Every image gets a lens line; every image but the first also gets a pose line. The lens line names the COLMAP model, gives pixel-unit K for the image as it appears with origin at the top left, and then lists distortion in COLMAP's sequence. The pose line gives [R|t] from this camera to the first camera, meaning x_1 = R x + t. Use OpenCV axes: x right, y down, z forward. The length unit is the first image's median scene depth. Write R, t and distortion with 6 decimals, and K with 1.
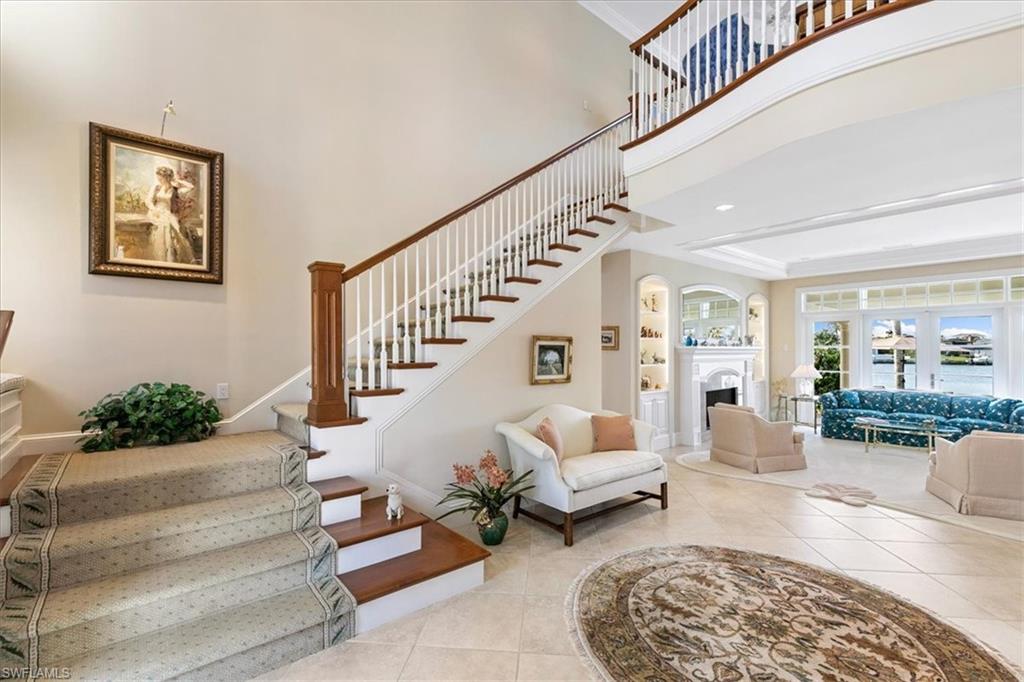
lens RADIAL K [[458.2, 0, 512.0], [0, 458.2, 341.0], [0, 0, 1]] dist [0.010630, 0.000322]
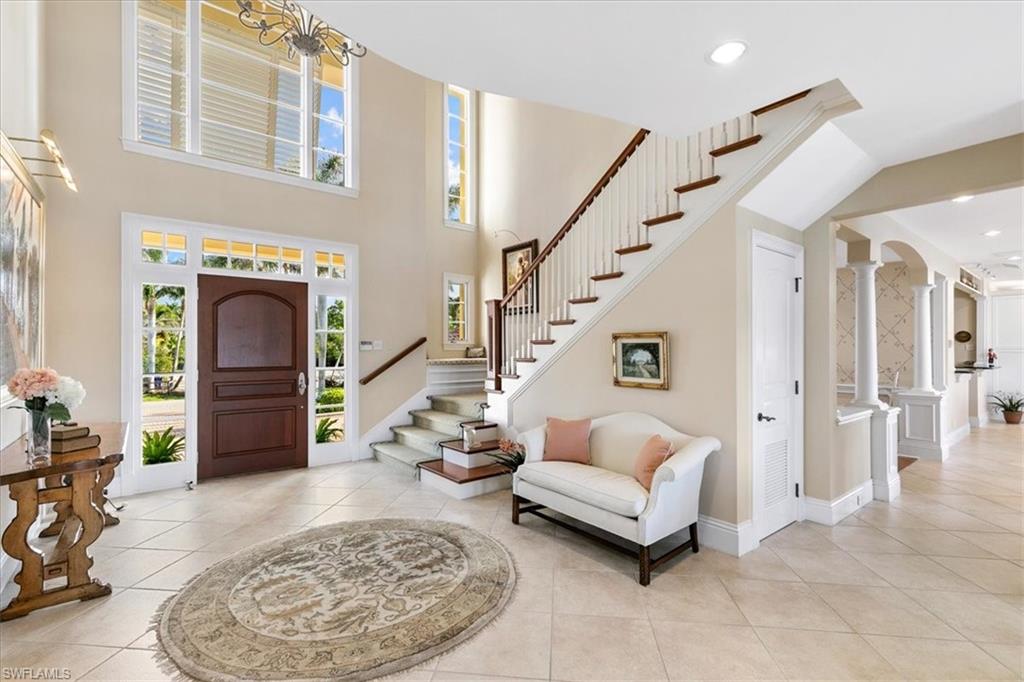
lens RADIAL K [[458.2, 0, 512.0], [0, 458.2, 341.0], [0, 0, 1]] dist [0.010630, 0.000322]
pose [[-0.020702, -0.017093, -0.999640, 1.493832], [0.022239, 0.999599, -0.017552, 0.023541], [0.999538, -0.022595, -0.020313, 1.217936]]
